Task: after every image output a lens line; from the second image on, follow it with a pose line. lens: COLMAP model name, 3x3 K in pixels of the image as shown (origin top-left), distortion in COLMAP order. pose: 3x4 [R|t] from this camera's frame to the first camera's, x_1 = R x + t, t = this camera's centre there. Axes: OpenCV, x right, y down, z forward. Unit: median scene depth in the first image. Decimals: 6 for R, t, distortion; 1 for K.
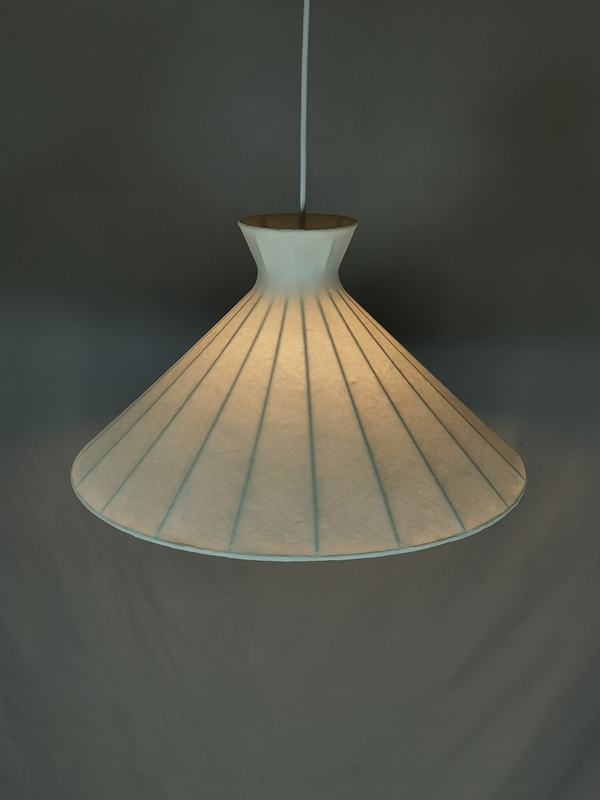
lens RADIAL K [[1085.0, 0, 297.7], [0, 1085.0, 399.3], [0, 0, 1]] dist [0.014347, 0.000000]
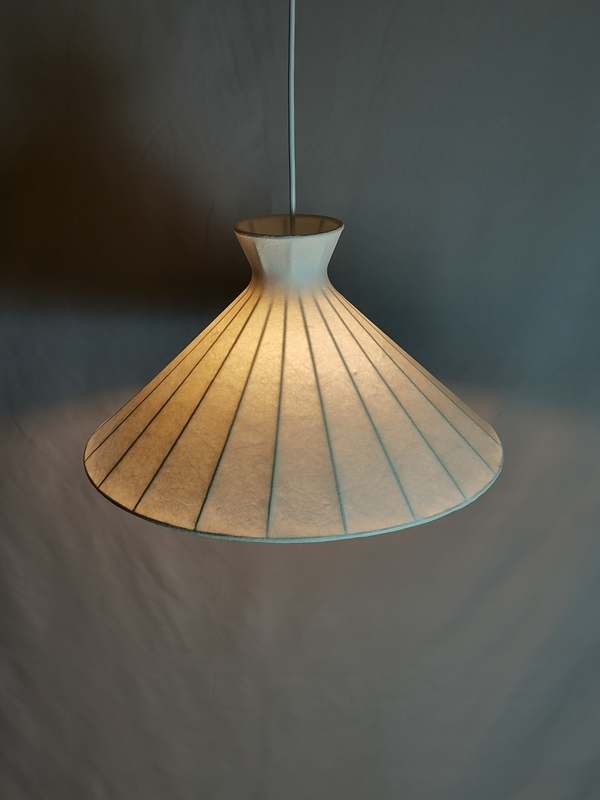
lens RADIAL K [[1085.0, 0, 296.0], [0, 1085.0, 404.8], [0, 0, 1]] dist [0.014347, 0.000000]
pose [[0.987991, -0.070676, 0.137396, -0.163231], [0.062090, 0.995899, 0.065809, -0.060370], [-0.141484, -0.056488, 0.988328, -0.081997]]
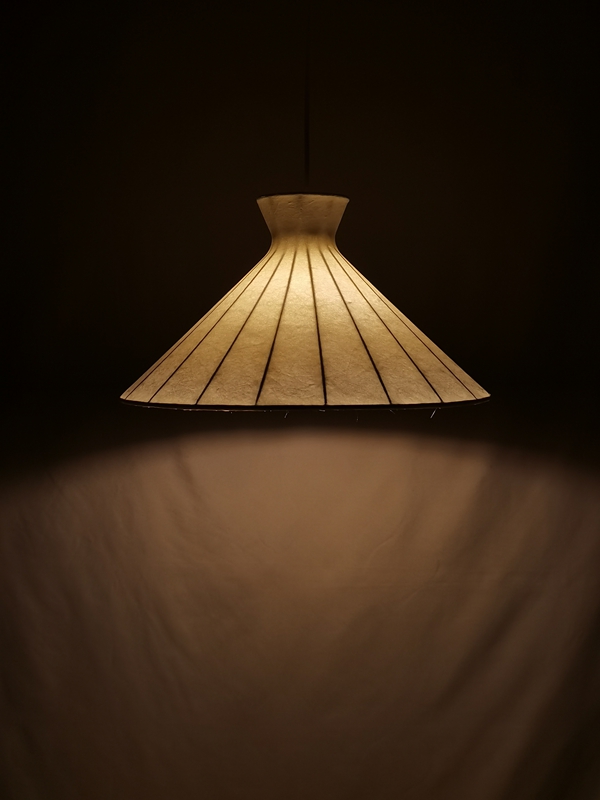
lens RADIAL K [[1085.0, 0, 302.4], [0, 1085.0, 404.1], [0, 0, 1]] dist [0.014347, 0.000000]
pose [[0.999583, -0.009465, 0.027271, -0.040417], [0.016034, 0.967618, -0.251908, 0.422893], [-0.024003, 0.252240, 0.967367, -0.200035]]
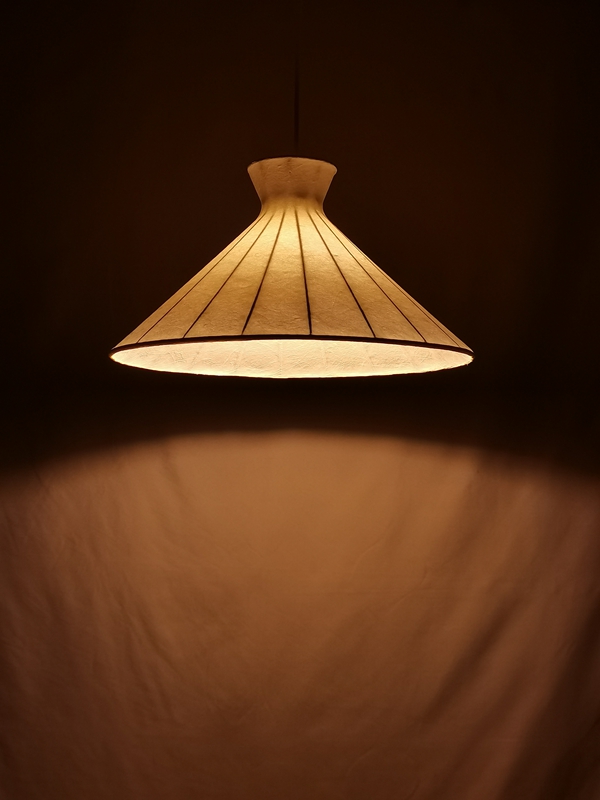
lens RADIAL K [[1085.0, 0, 300.5], [0, 1085.0, 402.4], [0, 0, 1]] dist [0.014347, 0.000000]
pose [[0.999486, 0.006602, 0.031385, -0.031544], [0.005359, 0.930447, -0.366388, 0.631993], [-0.031621, 0.366368, 0.929933, -0.147347]]
